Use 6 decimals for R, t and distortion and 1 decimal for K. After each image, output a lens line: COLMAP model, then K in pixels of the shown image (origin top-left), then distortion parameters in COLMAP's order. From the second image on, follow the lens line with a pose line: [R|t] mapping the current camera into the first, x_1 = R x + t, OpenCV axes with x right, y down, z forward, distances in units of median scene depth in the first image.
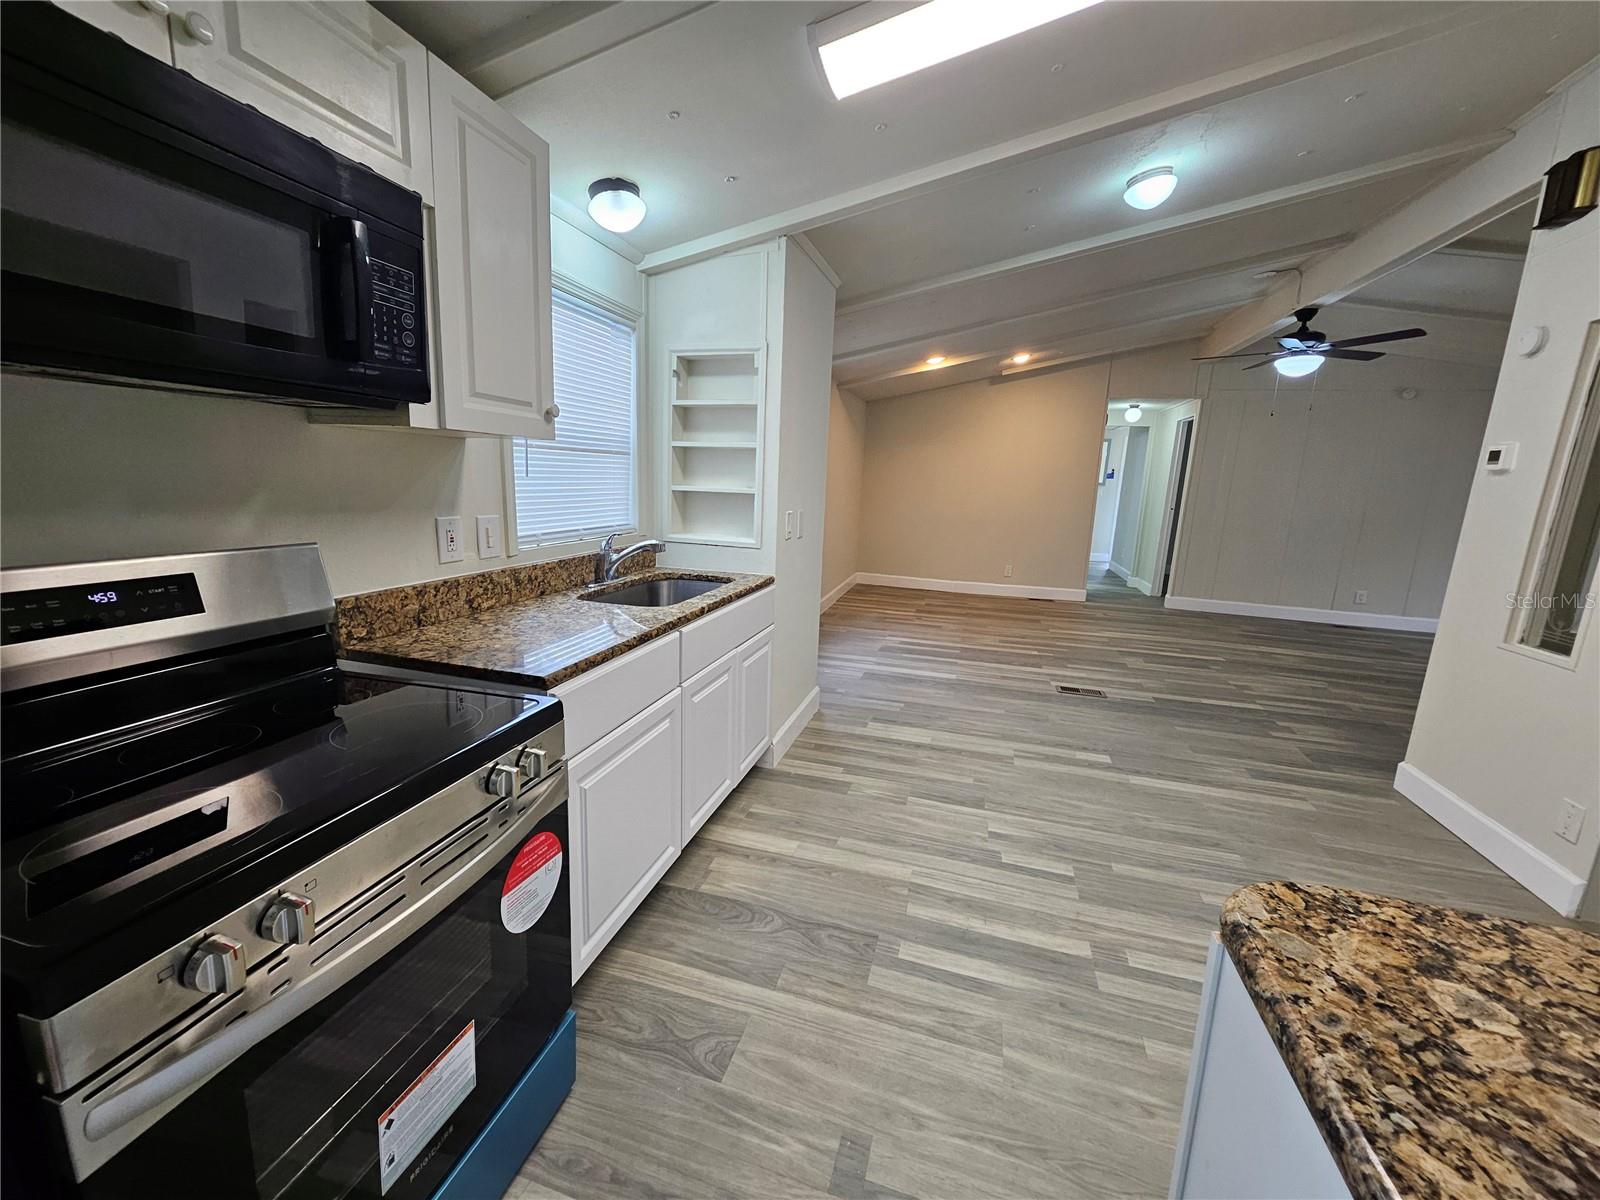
lens RADIAL K [[627.1, 0, 786.8], [0, 627.1, 590.9], [0, 0, 1]] dist [0.006281, -0.001380]
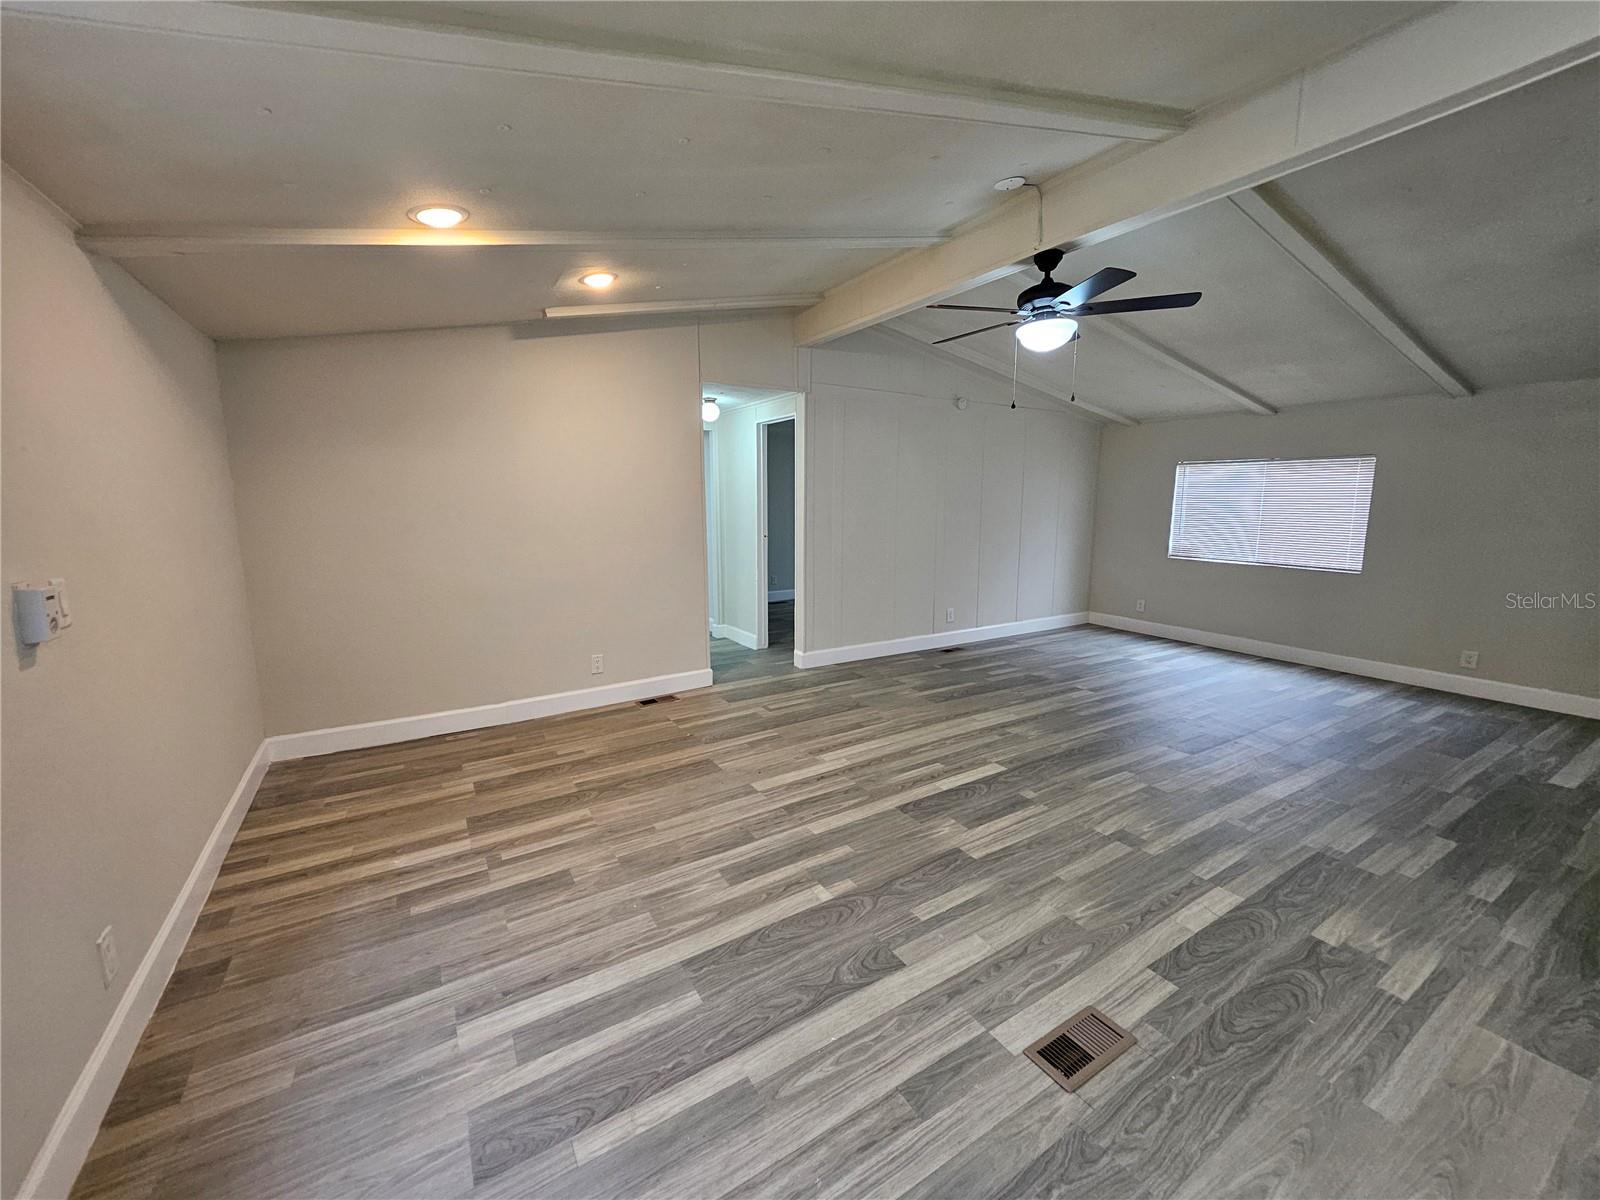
lens RADIAL K [[627.1, 0, 786.4], [0, 627.1, 591.5], [0, 0, 1]] dist [0.006281, -0.001380]
pose [[0.662853, -0.151457, 0.733271, 0.119698], [0.167214, 0.984538, 0.052201, -0.244153], [-0.729839, 0.088012, 0.677930, 1.127236]]
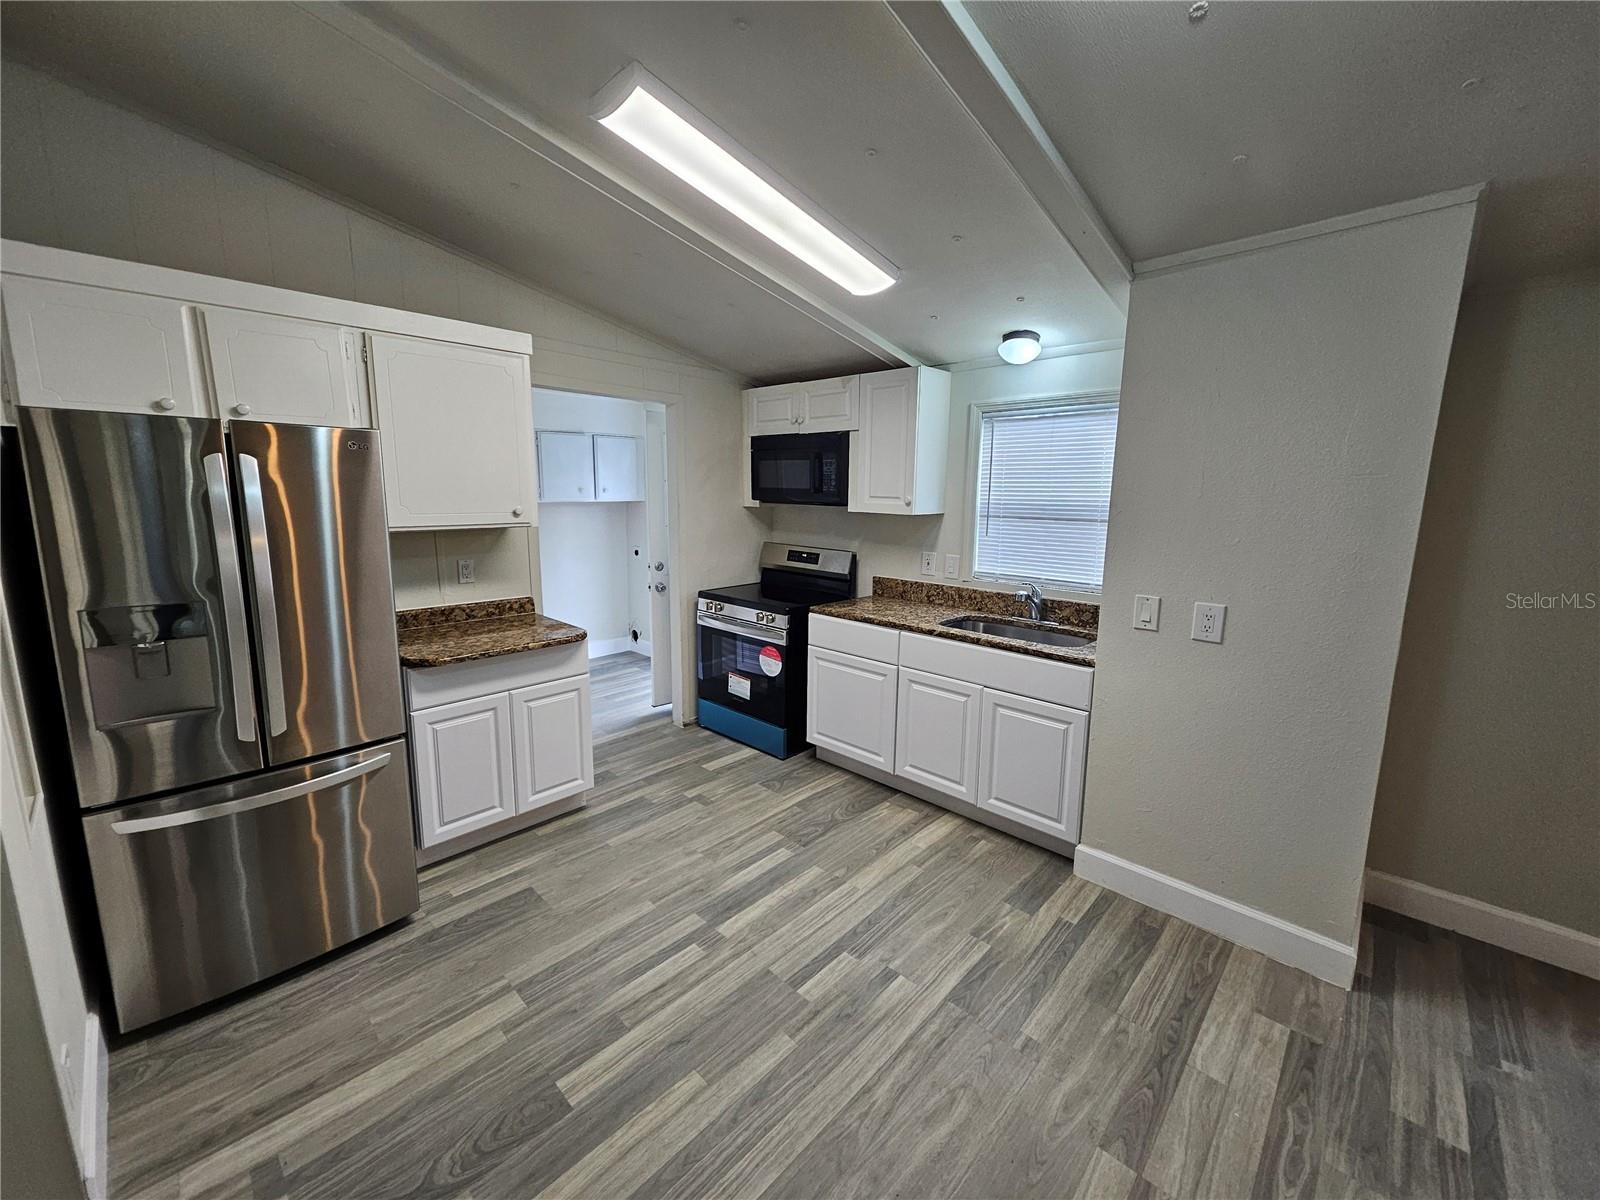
lens RADIAL K [[627.1, 0, 790.5], [0, 627.1, 583.6], [0, 0, 1]] dist [0.006281, -0.001380]
pose [[-0.444267, 0.101102, -0.890171, 0.863862], [-0.188401, 0.960850, 0.203157, -0.206168], [0.875861, 0.257965, -0.407826, 0.868726]]
